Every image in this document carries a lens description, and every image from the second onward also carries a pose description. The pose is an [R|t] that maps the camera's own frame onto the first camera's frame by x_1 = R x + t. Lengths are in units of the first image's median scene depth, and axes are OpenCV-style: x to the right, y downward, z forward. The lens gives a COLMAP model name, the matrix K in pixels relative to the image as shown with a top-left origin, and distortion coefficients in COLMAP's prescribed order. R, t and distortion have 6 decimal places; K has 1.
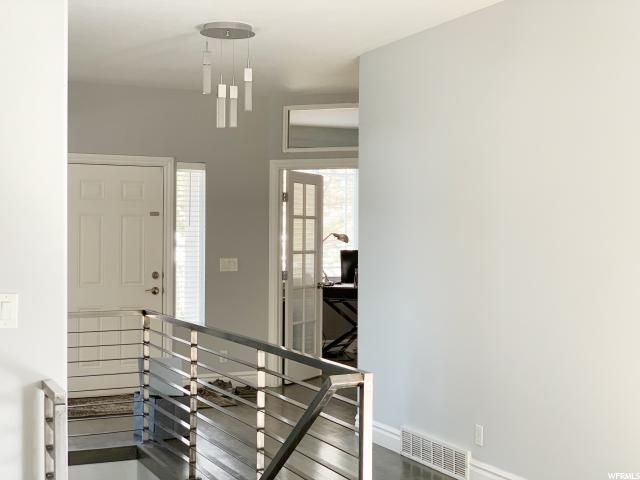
lens RADIAL K [[1026.9, 0, 320.0], [0, 1026.9, 240.0], [0, 0, 1]] dist [0.175955, -0.064875]
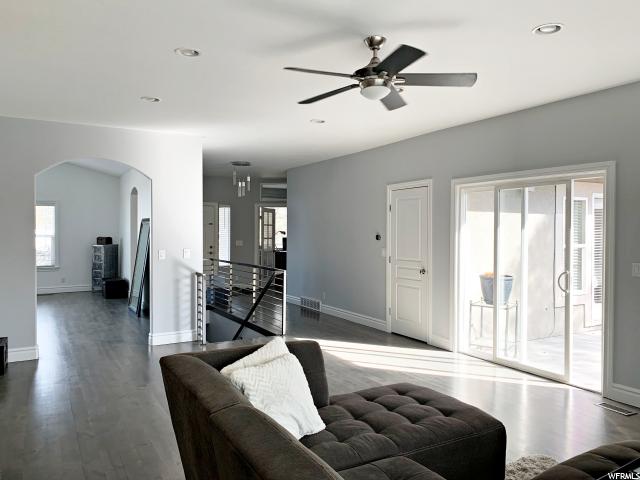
lens RADIAL K [[540.1, 0, 320.0], [0, 540.1, 240.0], [0, 0, 1]] dist [0.174078, 0.000474]
pose [[0.996992, -0.001718, 0.077482, 0.010603], [0.000698, 0.999913, 0.013190, -0.002148], [-0.077498, -0.013097, 0.996907, -0.420787]]
